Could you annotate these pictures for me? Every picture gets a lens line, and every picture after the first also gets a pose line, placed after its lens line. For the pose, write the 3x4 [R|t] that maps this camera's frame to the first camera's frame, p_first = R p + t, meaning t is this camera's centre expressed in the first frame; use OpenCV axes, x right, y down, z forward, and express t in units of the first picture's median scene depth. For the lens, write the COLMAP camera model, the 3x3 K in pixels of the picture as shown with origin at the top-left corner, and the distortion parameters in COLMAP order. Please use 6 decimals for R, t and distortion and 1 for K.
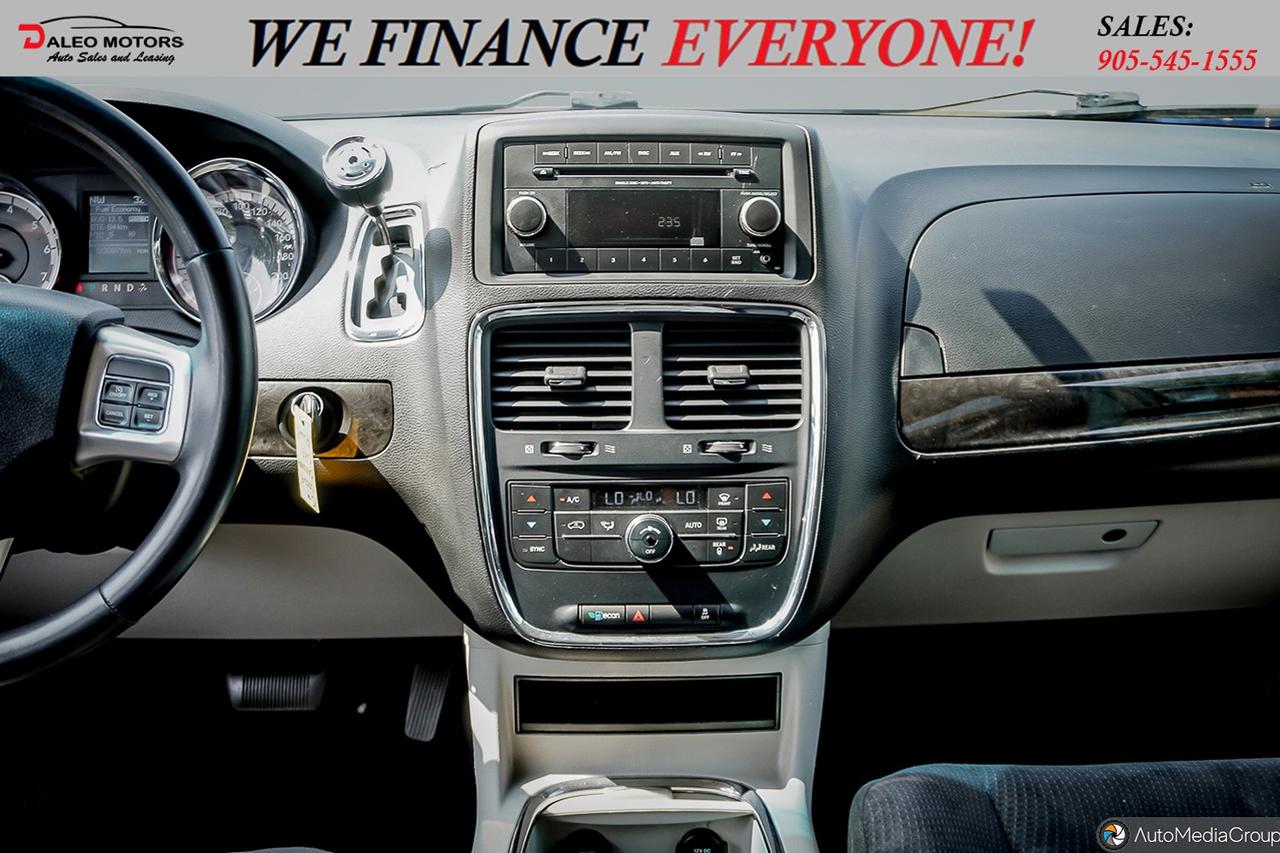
lens RADIAL K [[1309.3, 0, 641.2], [0, 1309.3, 423.9], [0, 0, 1]] dist [0.072062, 0.000000]
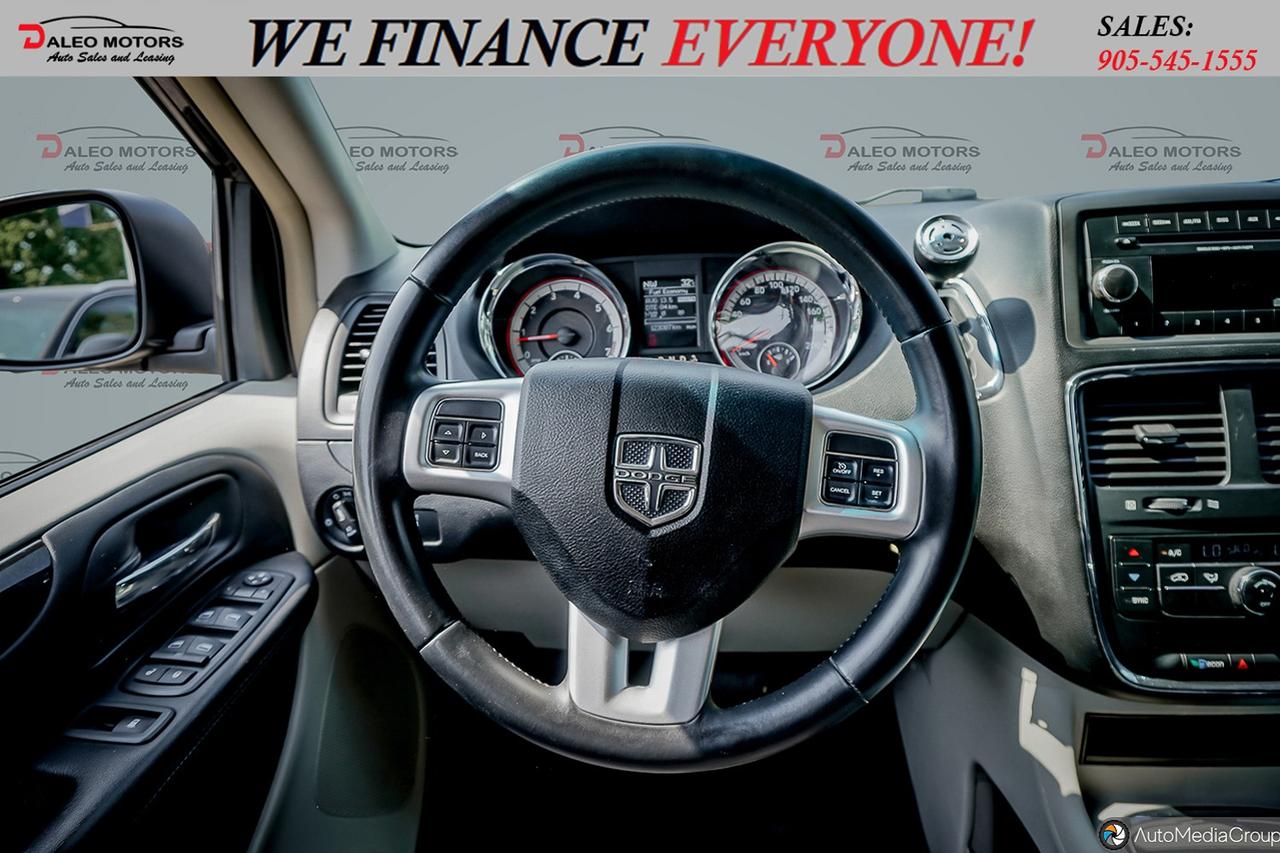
lens RADIAL K [[871.4, 0, 643.2], [0, 871.4, 425.5], [0, 0, 1]] dist [-0.003435, 0.003507]
pose [[0.997661, -0.019735, -0.065450, -0.425877], [0.019343, 0.999791, -0.006613, -0.047012], [0.065567, 0.005331, 0.997834, 0.280348]]
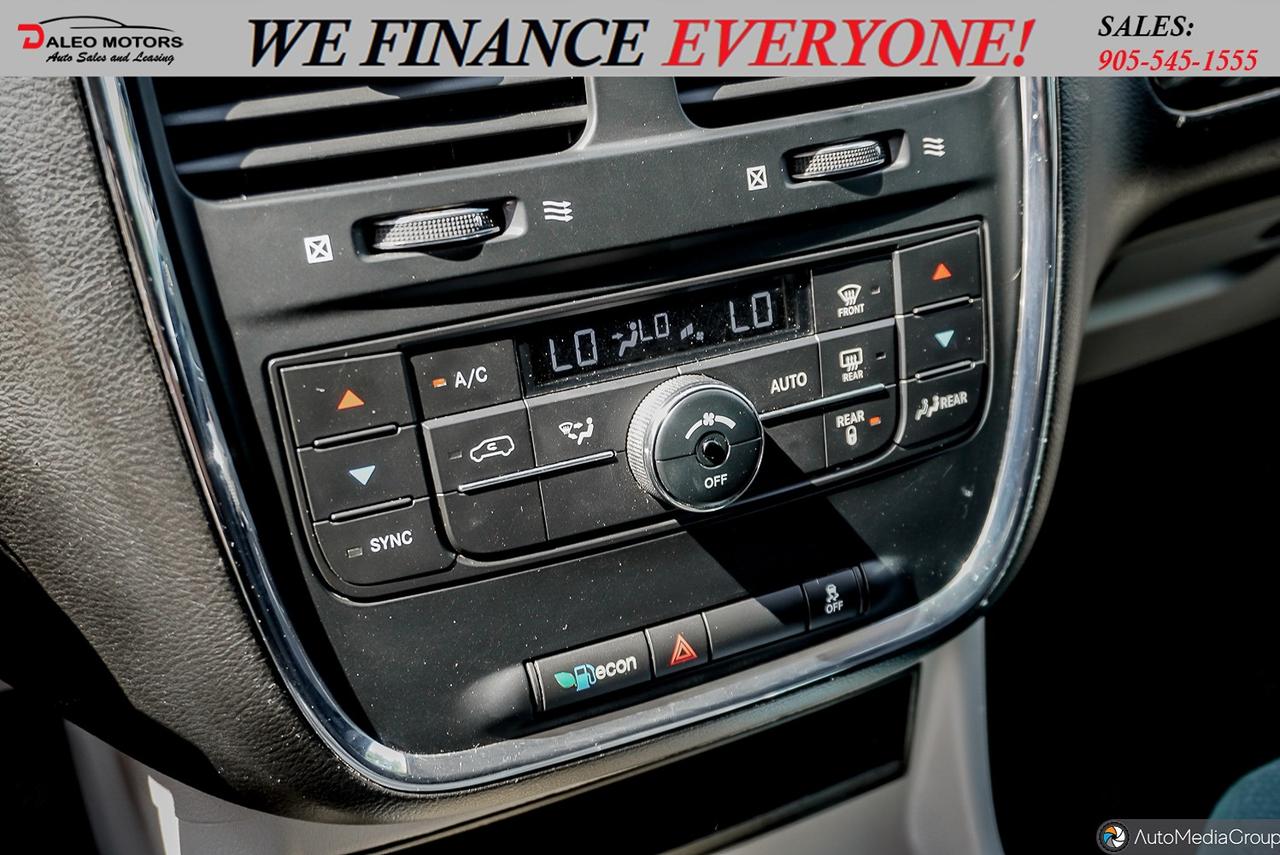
lens RADIAL K [[1516.3, 0, 639.6], [0, 1516.3, 427.9], [0, 0, 1]] dist [0.019677, 0.000000]
pose [[0.899735, -0.203680, 0.385994, -0.165754], [0.122015, 0.966546, 0.225611, -0.012333], [-0.419034, -0.155893, 0.894488, 0.630179]]
